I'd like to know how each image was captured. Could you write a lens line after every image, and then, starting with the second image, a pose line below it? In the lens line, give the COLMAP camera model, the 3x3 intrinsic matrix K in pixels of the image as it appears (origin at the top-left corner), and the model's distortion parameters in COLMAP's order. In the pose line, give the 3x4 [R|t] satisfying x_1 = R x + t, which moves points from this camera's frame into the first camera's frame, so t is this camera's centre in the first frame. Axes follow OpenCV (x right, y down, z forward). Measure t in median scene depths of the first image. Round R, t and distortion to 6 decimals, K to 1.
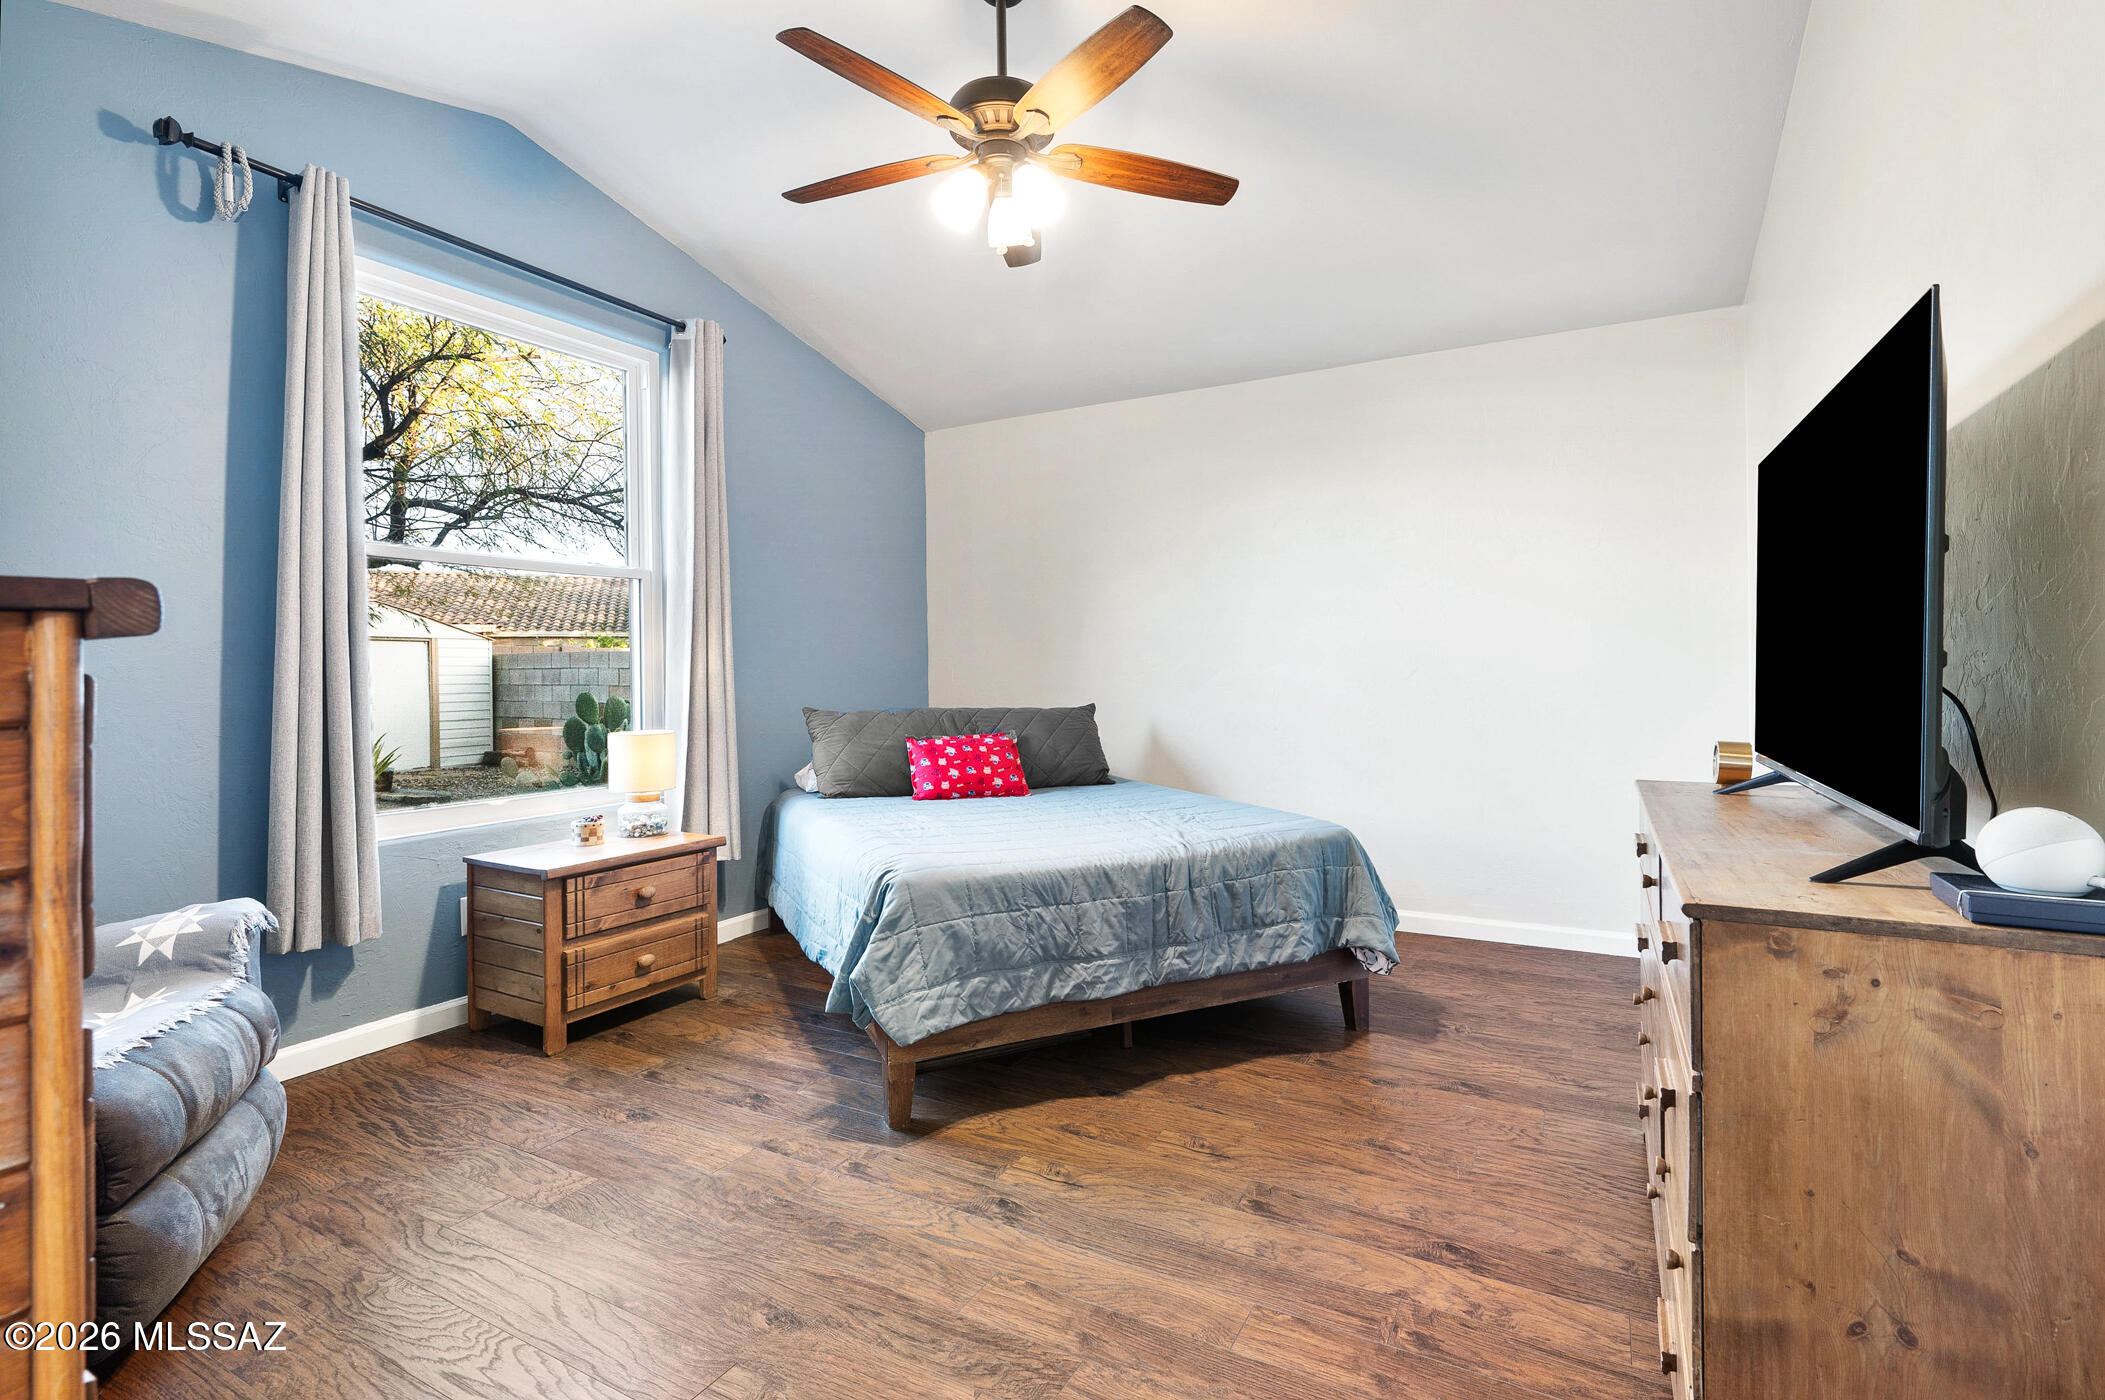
lens RADIAL K [[964.5, 0, 1049.5], [0, 964.5, 688.2], [0, 0, 1]] dist [0.011400, 0.000192]
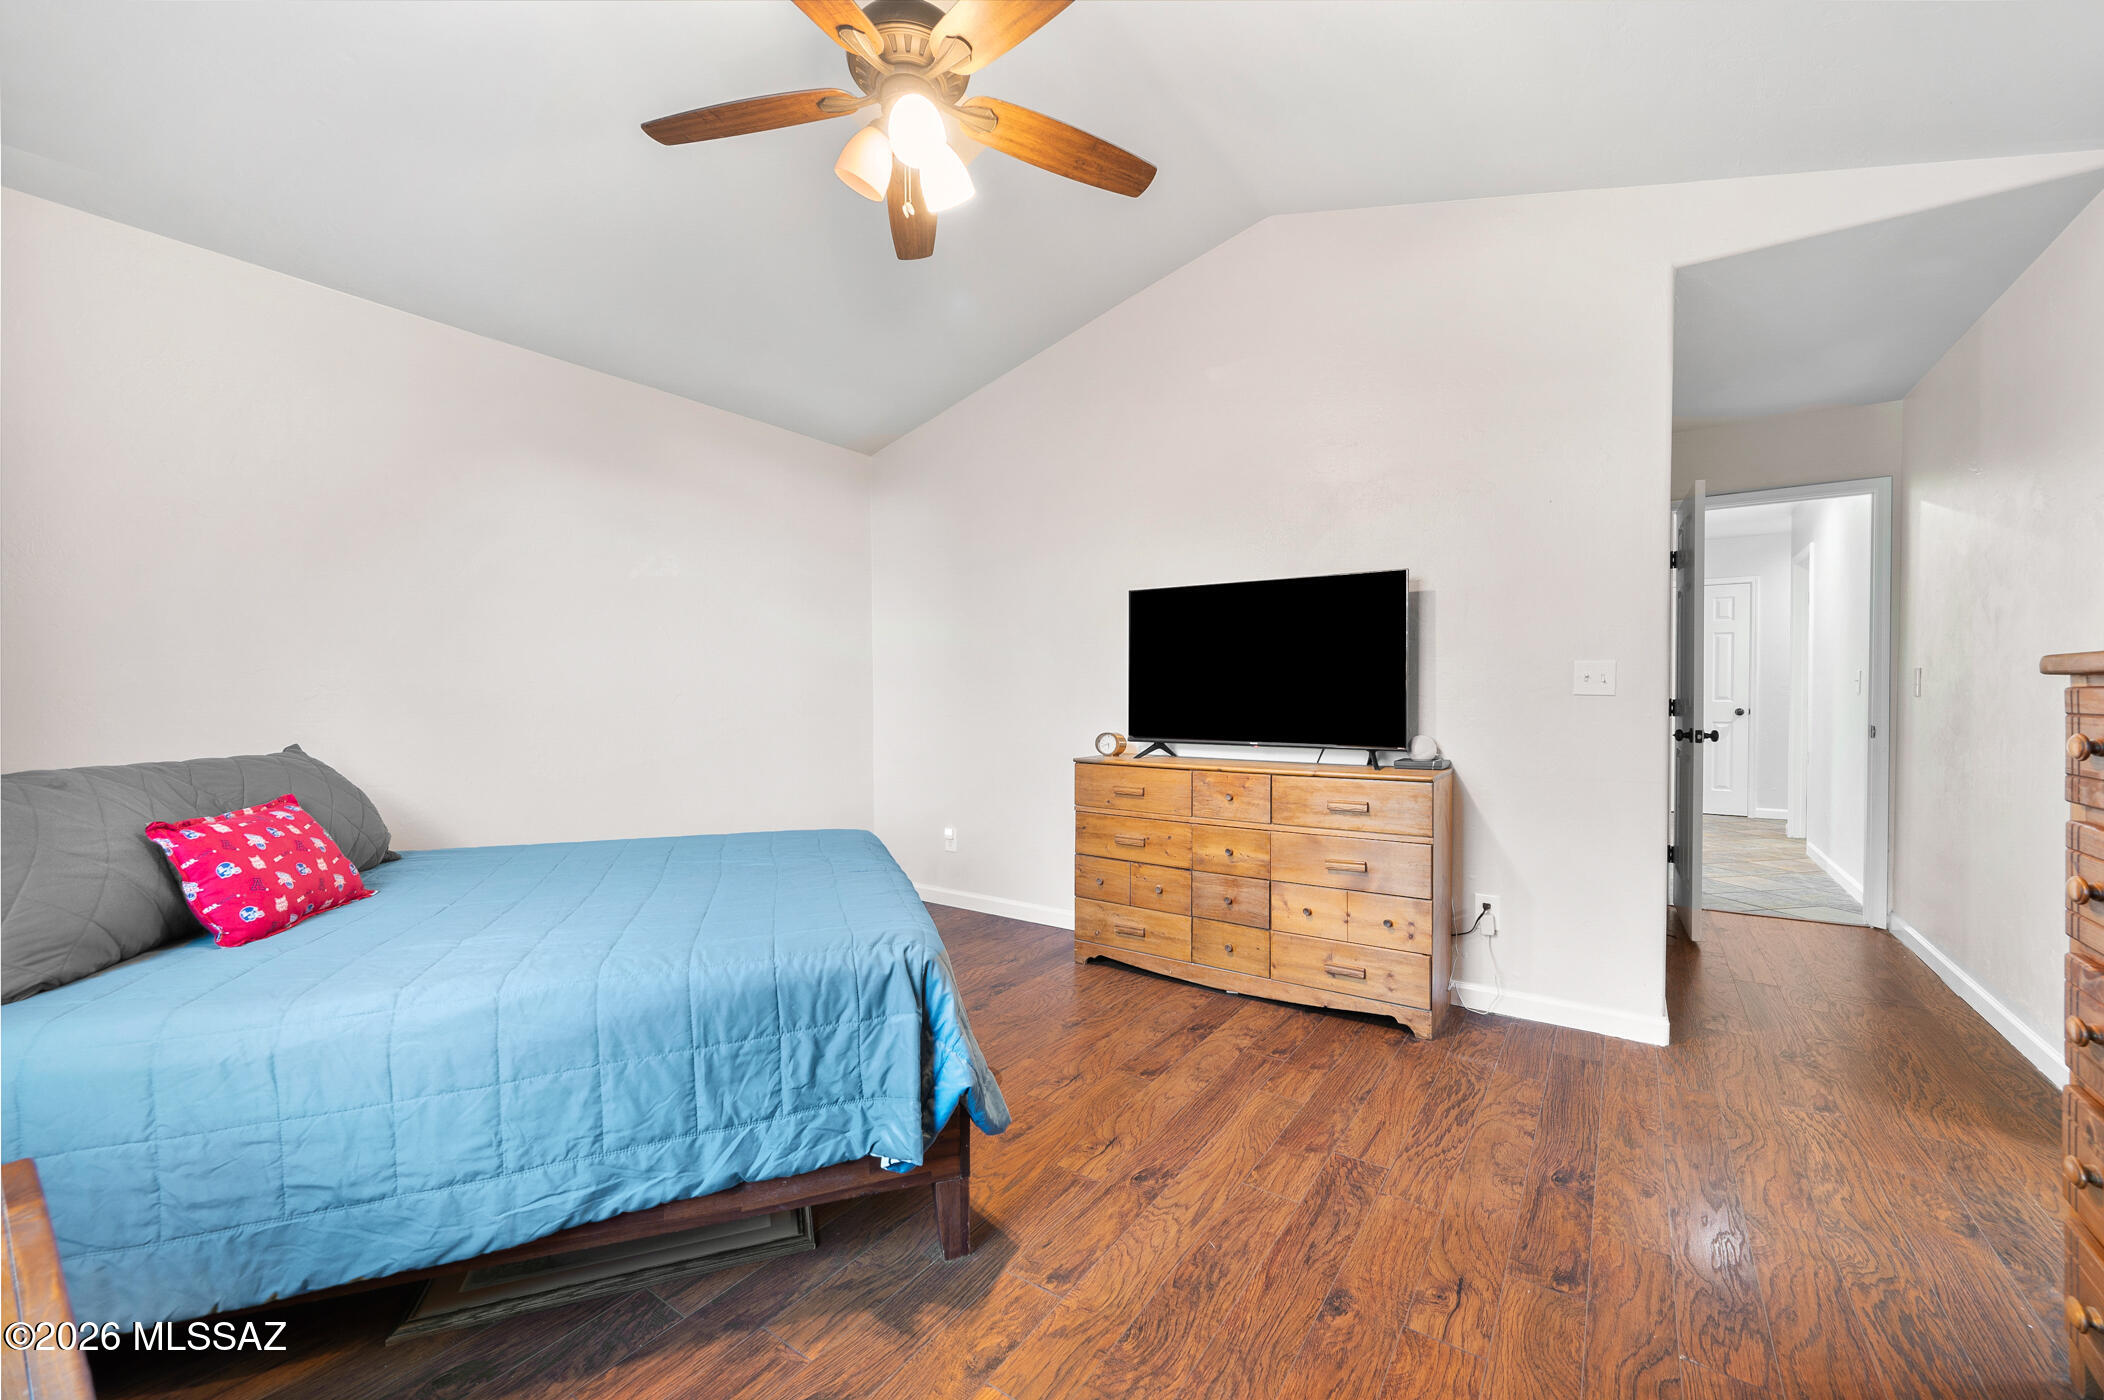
lens RADIAL K [[835.2, 0, 1050.1], [0, 835.2, 703.9], [0, 0, 1]] dist [0.003408, 0.000120]
pose [[0.097635, 0.000185, 0.995222, -0.977070], [0.014974, 0.999887, -0.001655, -0.006831], [-0.995110, 0.015064, 0.097622, 0.974198]]
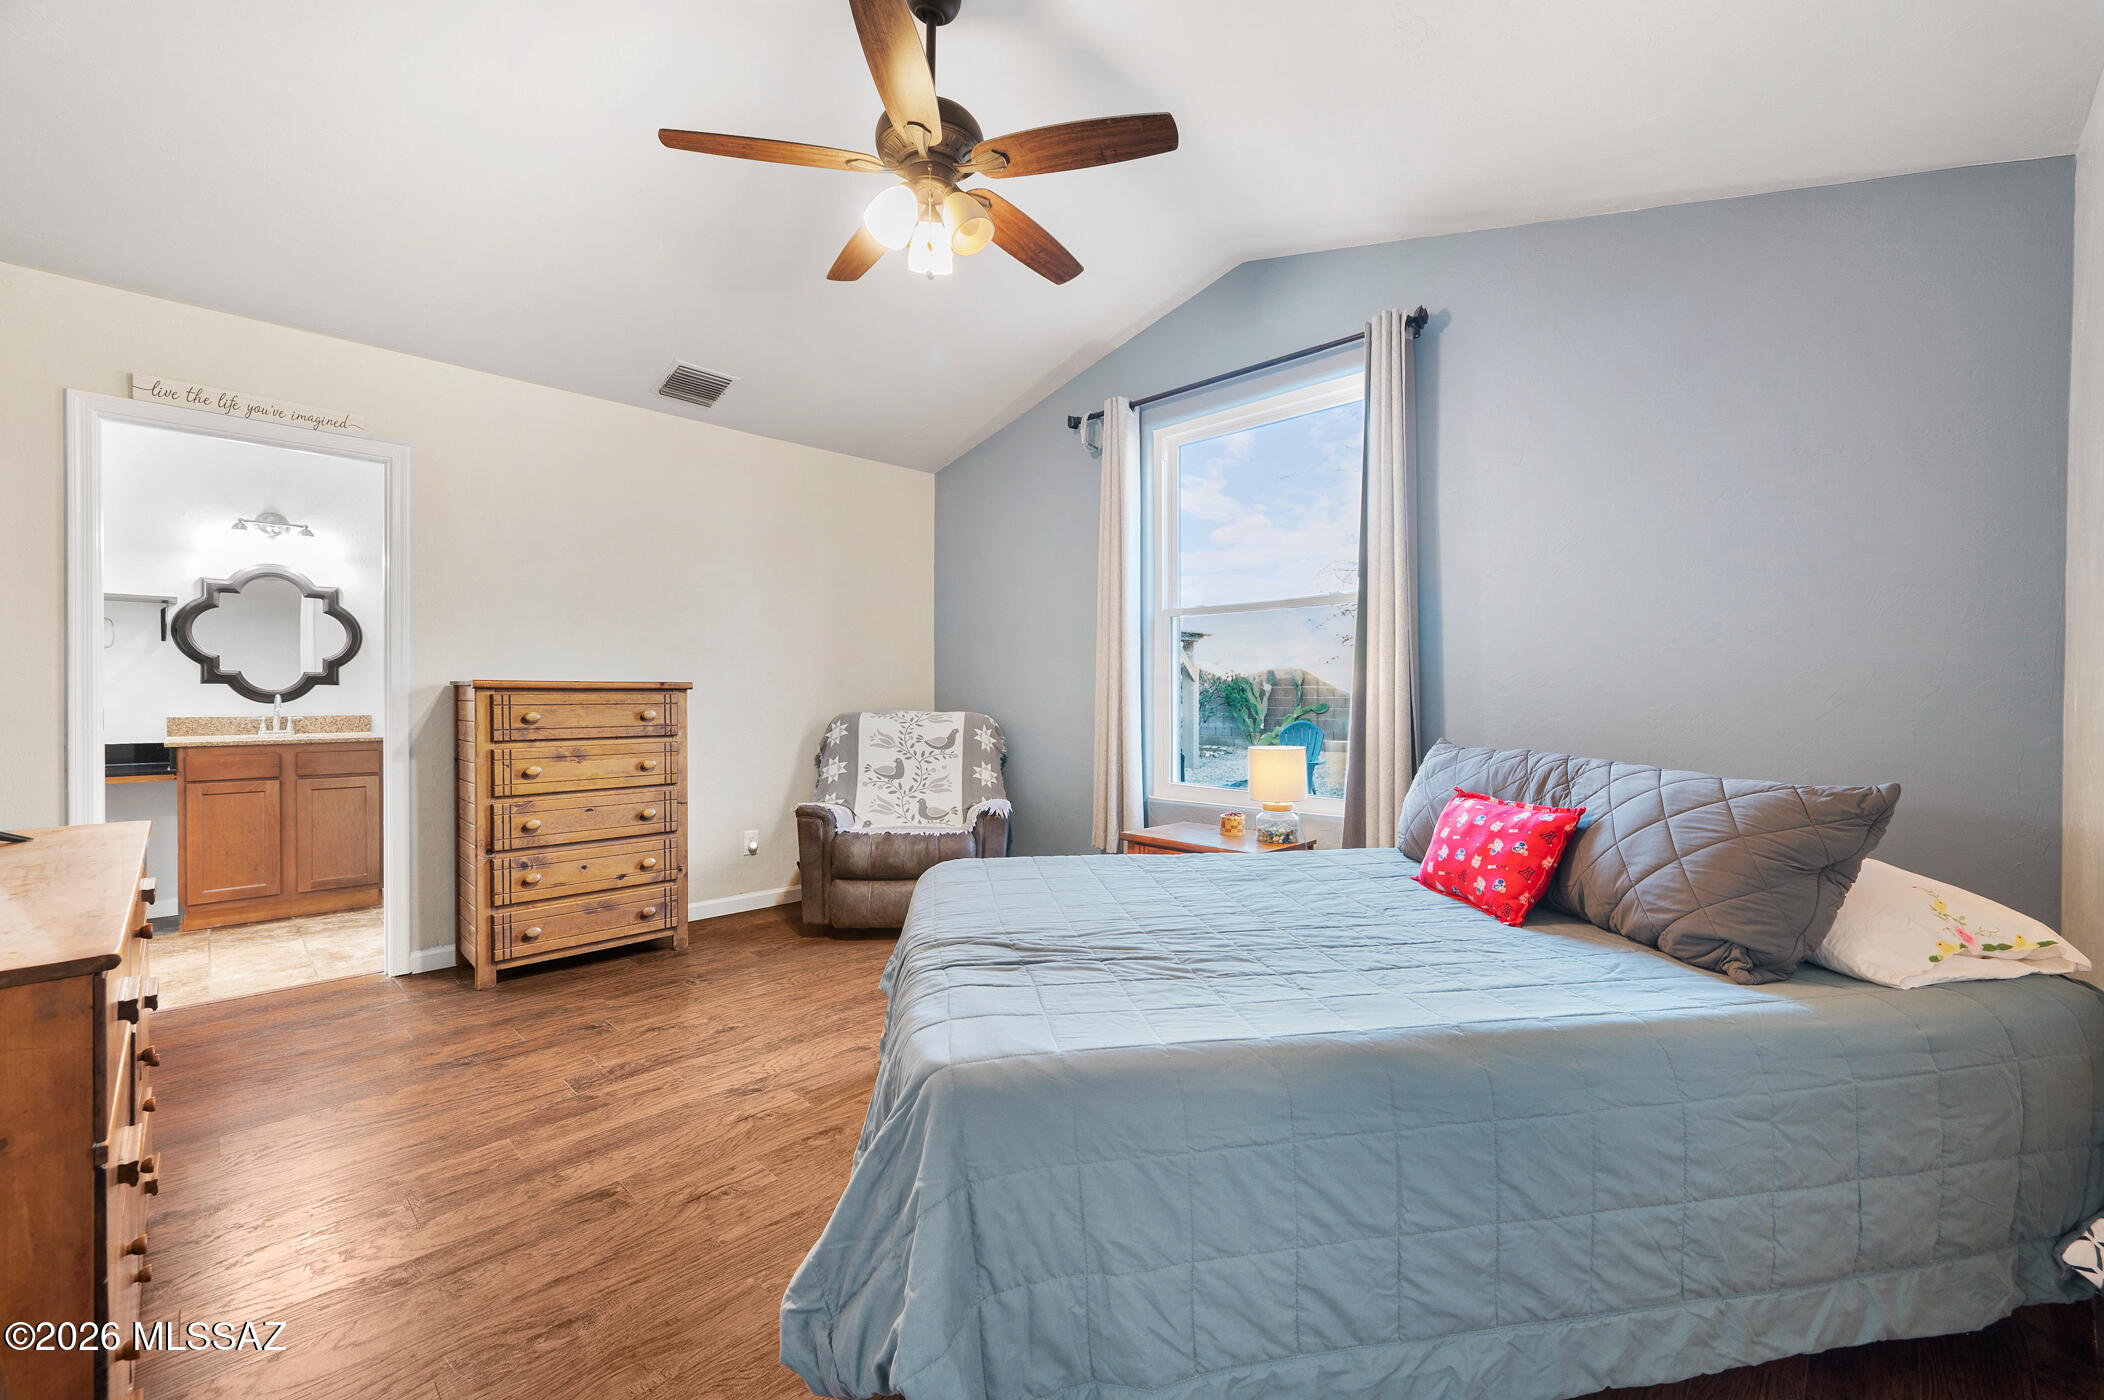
lens RADIAL K [[835.2, 0, 1056.2], [0, 835.2, 699.0], [0, 0, 1]] dist [0.003408, 0.000120]
pose [[-0.248921, 0.013731, -0.968427, 0.950570], [-0.012835, 0.999765, 0.017474, -0.041864], [0.968439, 0.016779, -0.248686, 1.645040]]
